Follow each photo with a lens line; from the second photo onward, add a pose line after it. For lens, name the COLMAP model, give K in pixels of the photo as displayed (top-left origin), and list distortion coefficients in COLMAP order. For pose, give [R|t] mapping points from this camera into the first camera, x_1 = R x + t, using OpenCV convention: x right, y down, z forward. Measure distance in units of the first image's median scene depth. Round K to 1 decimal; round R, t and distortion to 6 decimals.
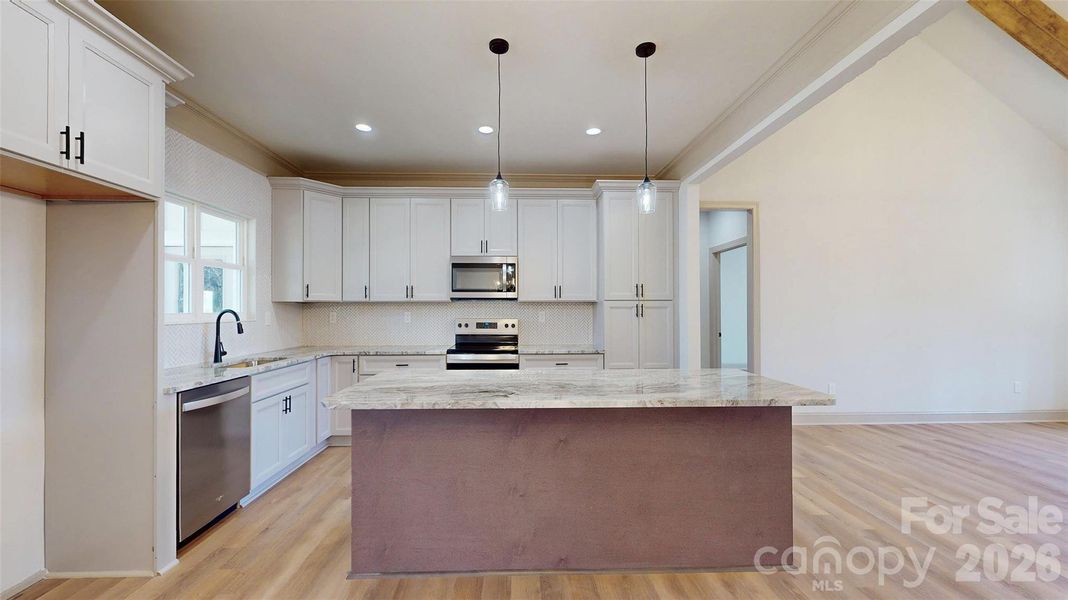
lens RADIAL K [[421.2, 0, 534.0], [0, 421.2, 300.0], [0, 0, 1]] dist [0.030027, 0.000051]
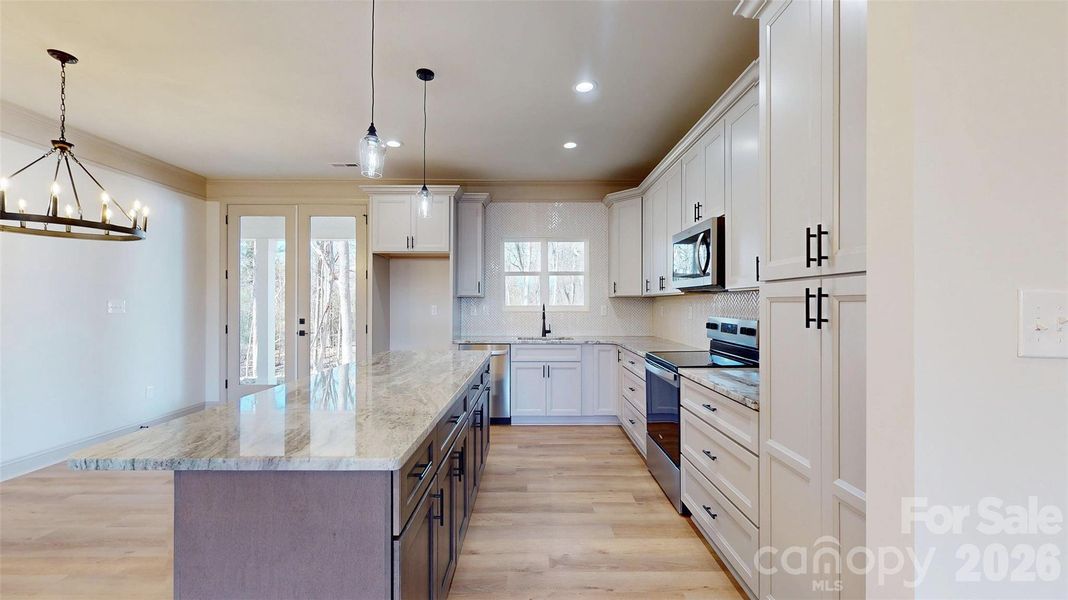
lens RADIAL K [[421.2, 0, 534.0], [0, 421.2, 300.0], [0, 0, 1]] dist [0.030027, 0.000051]
pose [[-0.023951, -0.009305, -0.999670, 0.692396], [0.021963, 0.999710, -0.009832, 0.020550], [0.999472, -0.022191, -0.023739, 0.848842]]
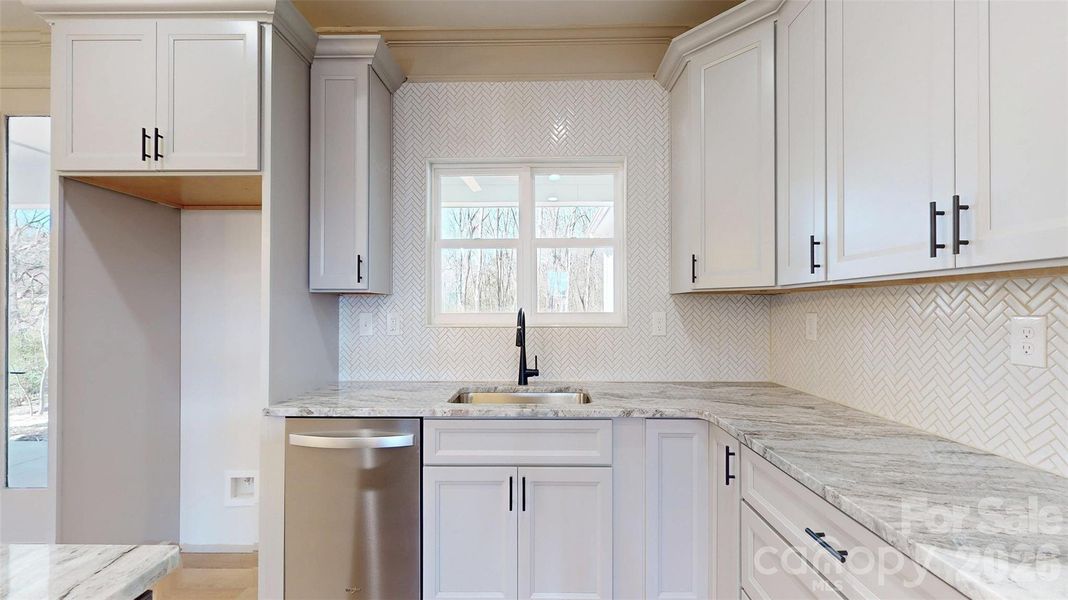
lens RADIAL K [[421.2, 0, 534.0], [0, 421.2, 300.0], [0, 0, 1]] dist [0.030027, 0.000051]
pose [[-0.060378, -0.027205, -0.997805, -0.055799], [0.022351, 0.999341, -0.028599, 0.024246], [0.997925, -0.024029, -0.059730, 0.899177]]
